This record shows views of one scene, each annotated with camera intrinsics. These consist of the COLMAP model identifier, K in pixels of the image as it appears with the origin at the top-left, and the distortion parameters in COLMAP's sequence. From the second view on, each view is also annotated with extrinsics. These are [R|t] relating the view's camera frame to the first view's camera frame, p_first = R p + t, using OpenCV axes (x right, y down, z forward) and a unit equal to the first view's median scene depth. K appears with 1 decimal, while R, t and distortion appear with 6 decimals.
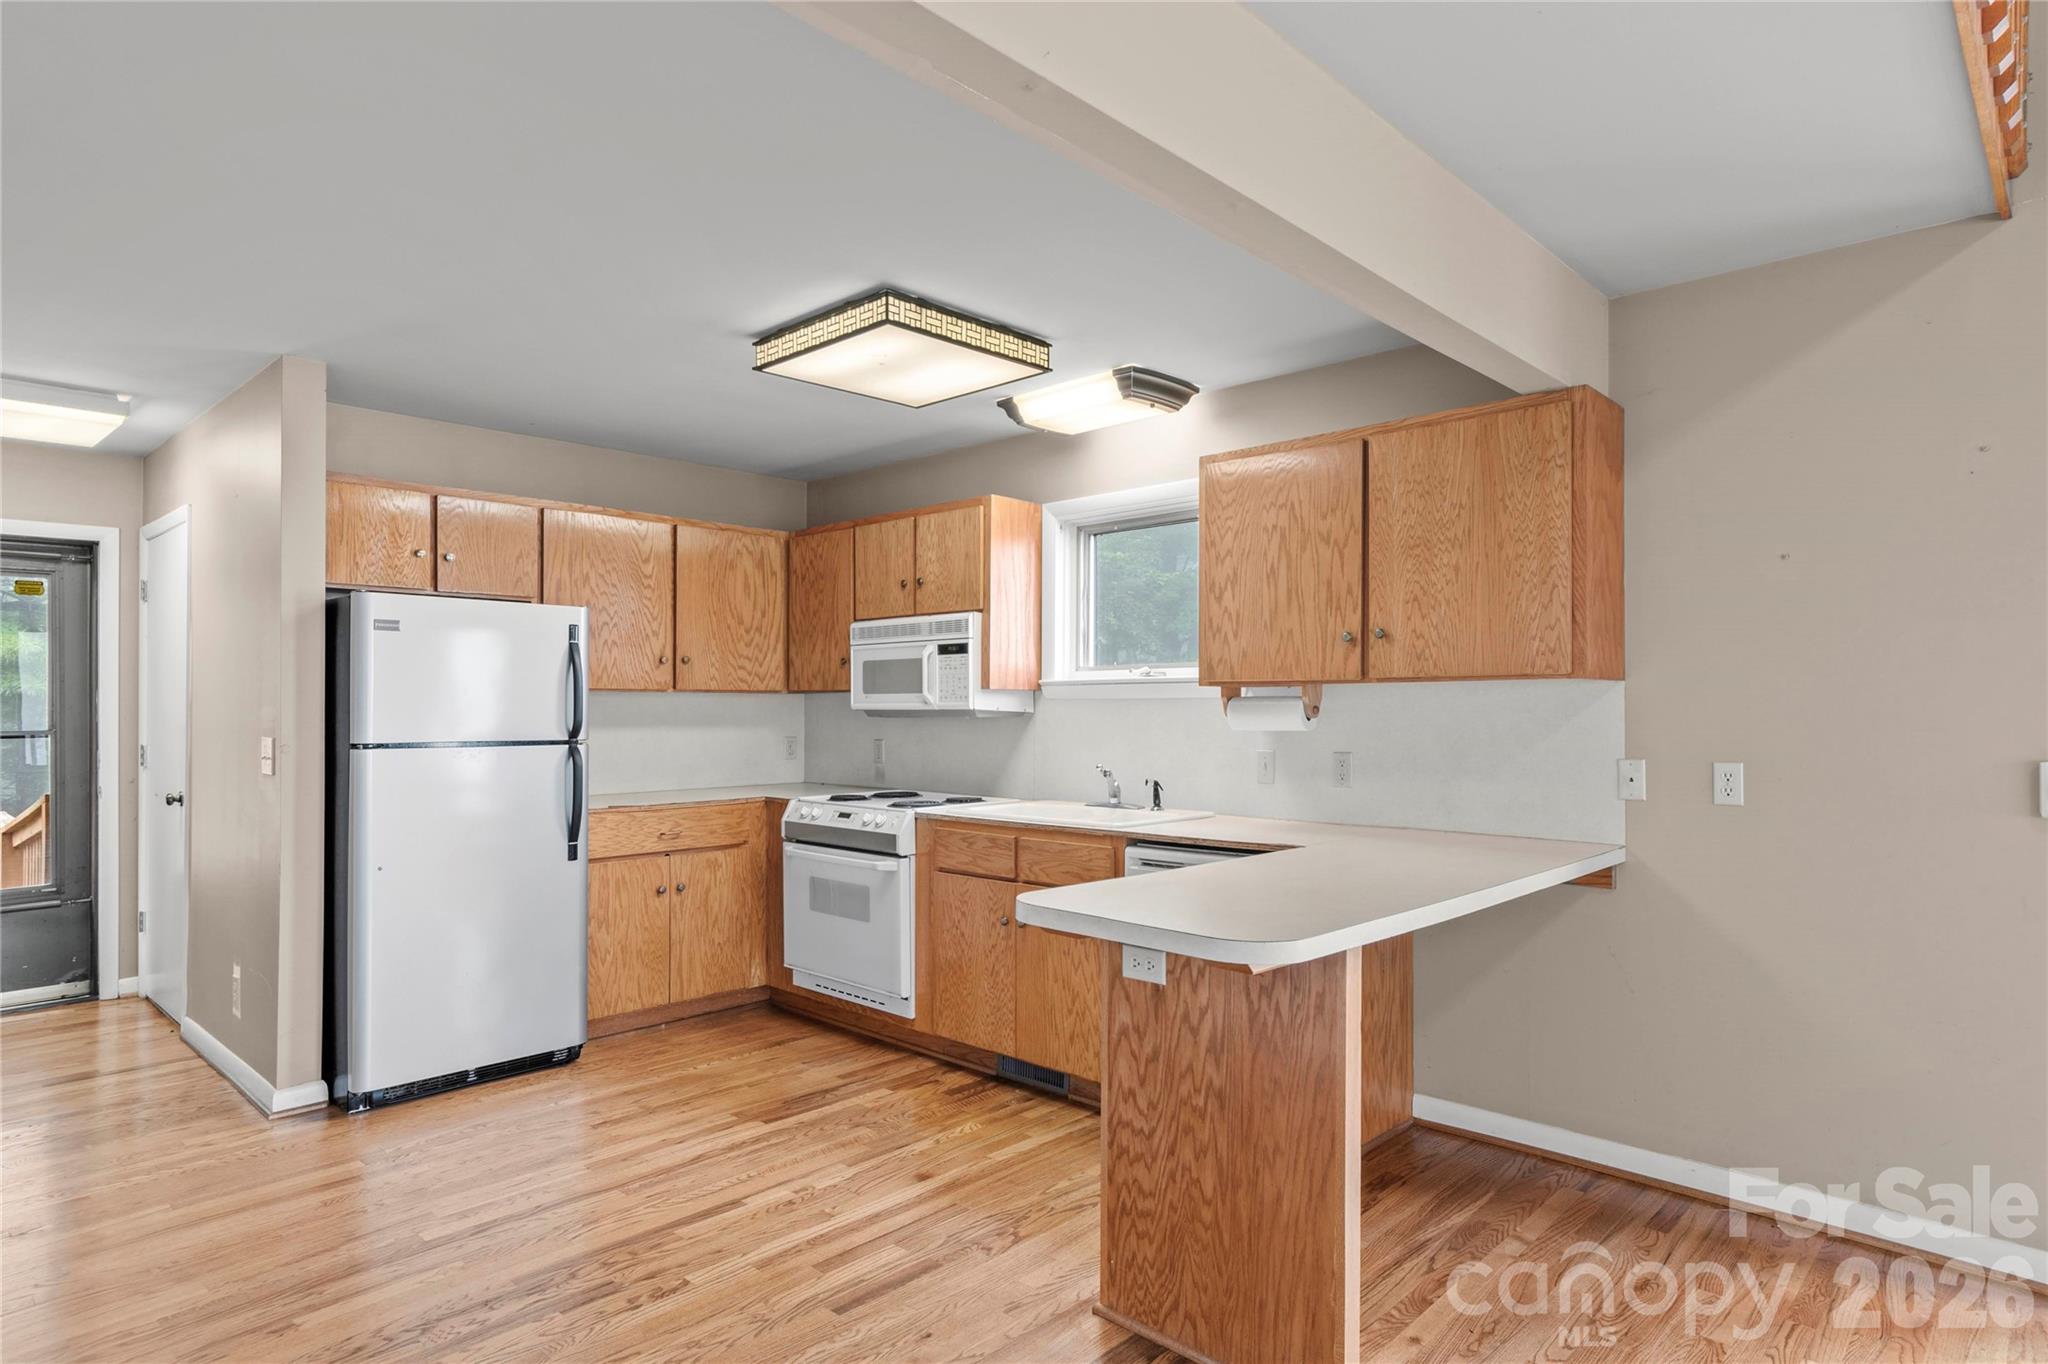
lens RADIAL K [[1136.8, 0, 1024.0], [0, 1136.8, 682.0], [0, 0, 1]] dist [-0.001929, -0.000207]
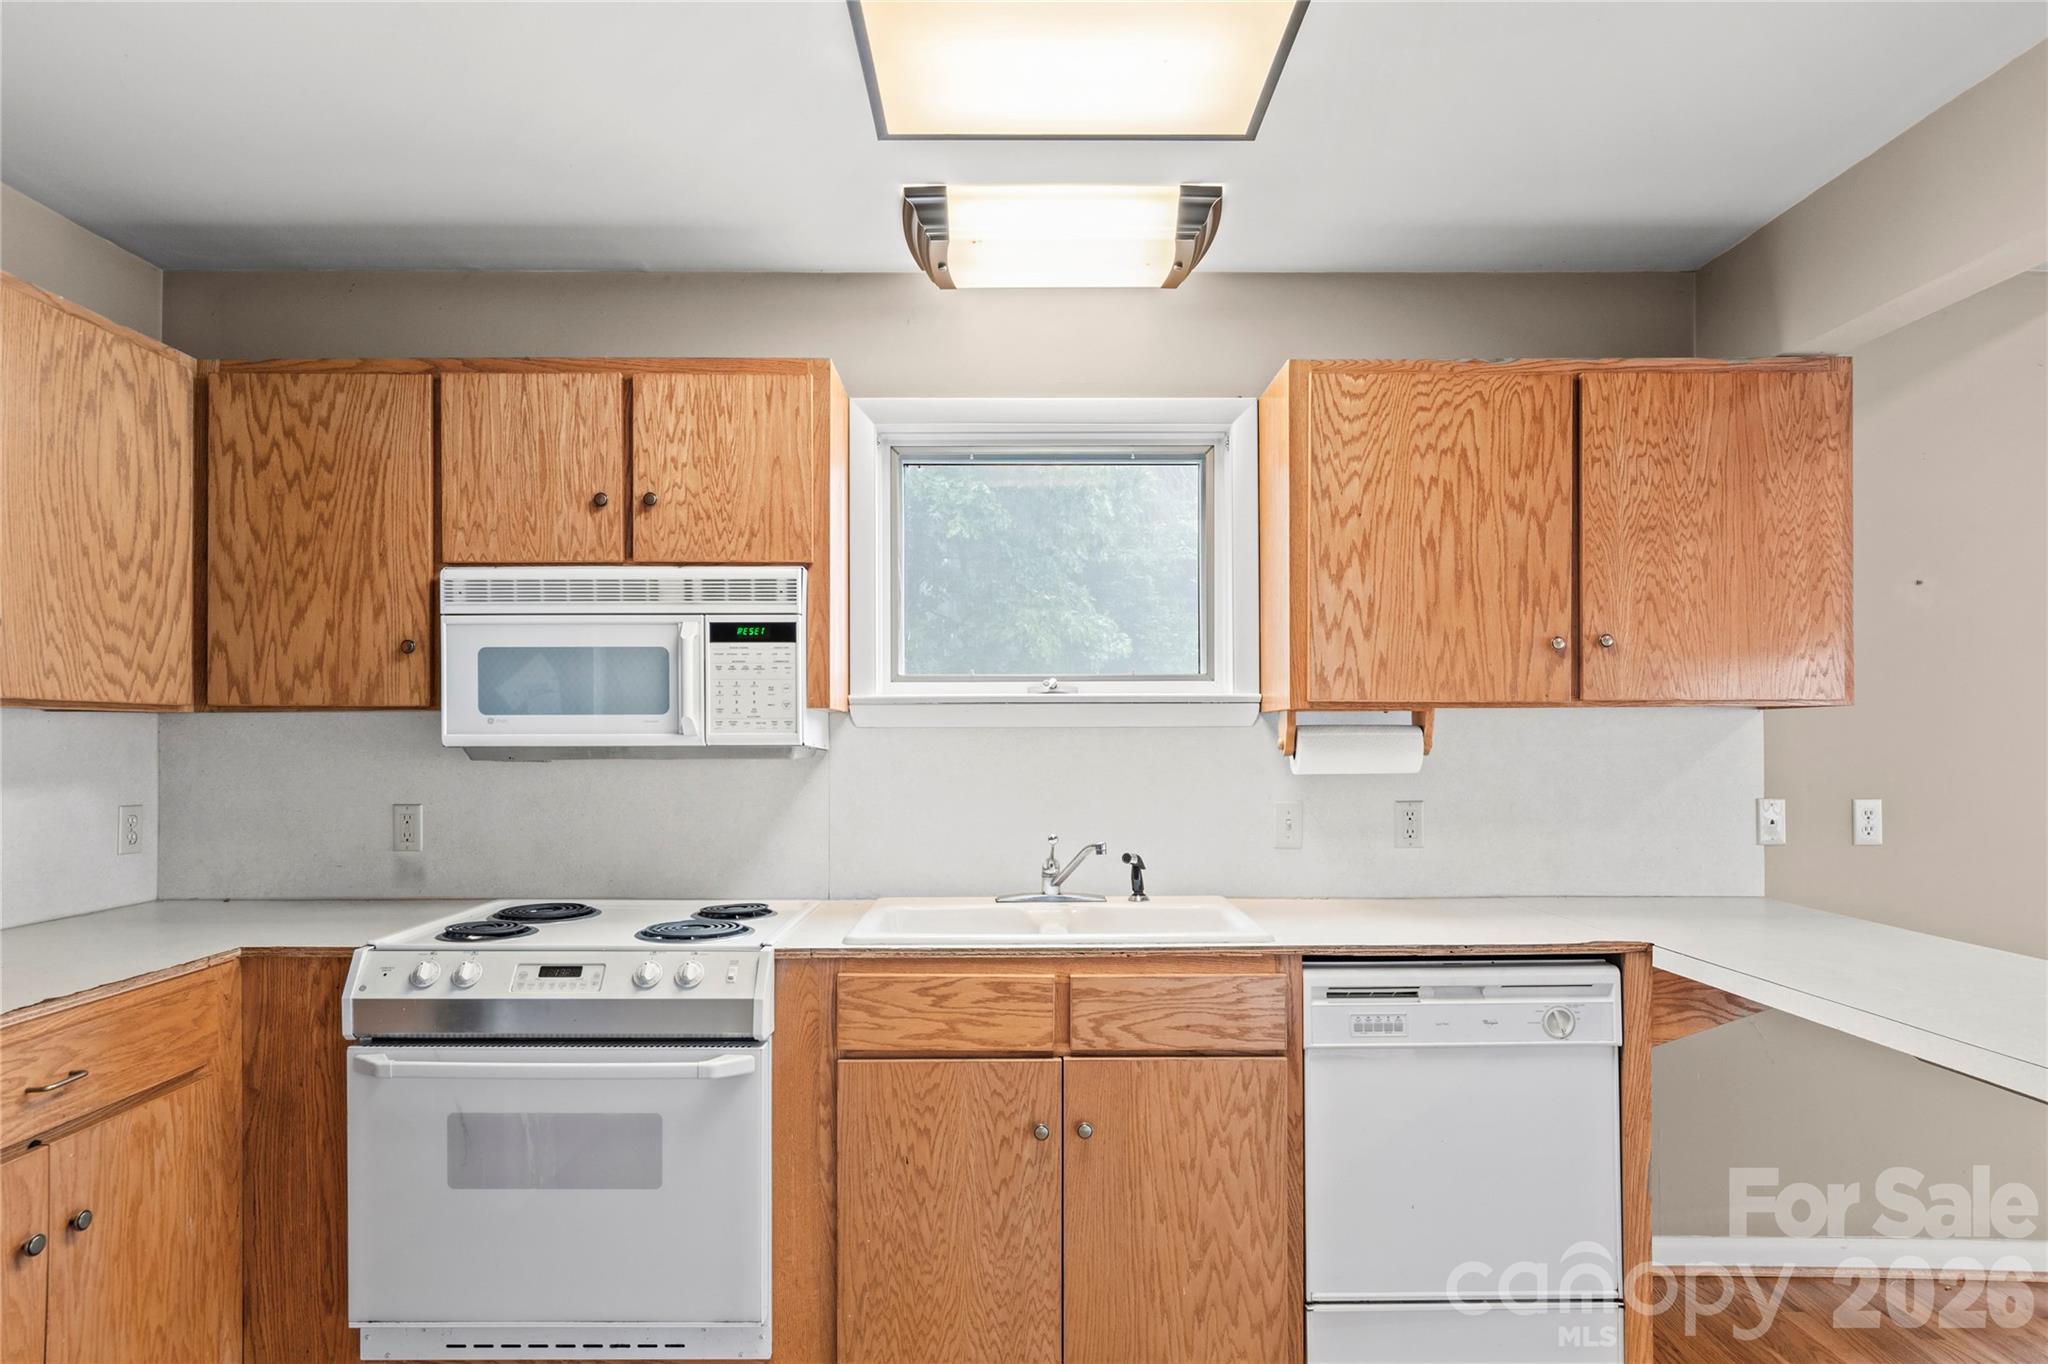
lens RADIAL K [[1185.6, 0, 1022.5], [0, 1185.6, 727.2], [0, 0, 1]] dist [0.000794, 0.000983]
pose [[0.718383, 0.005413, 0.695627, -0.386252], [-0.013937, 0.999881, 0.006612, 0.010771], [-0.695508, -0.014445, 0.718373, 0.547717]]
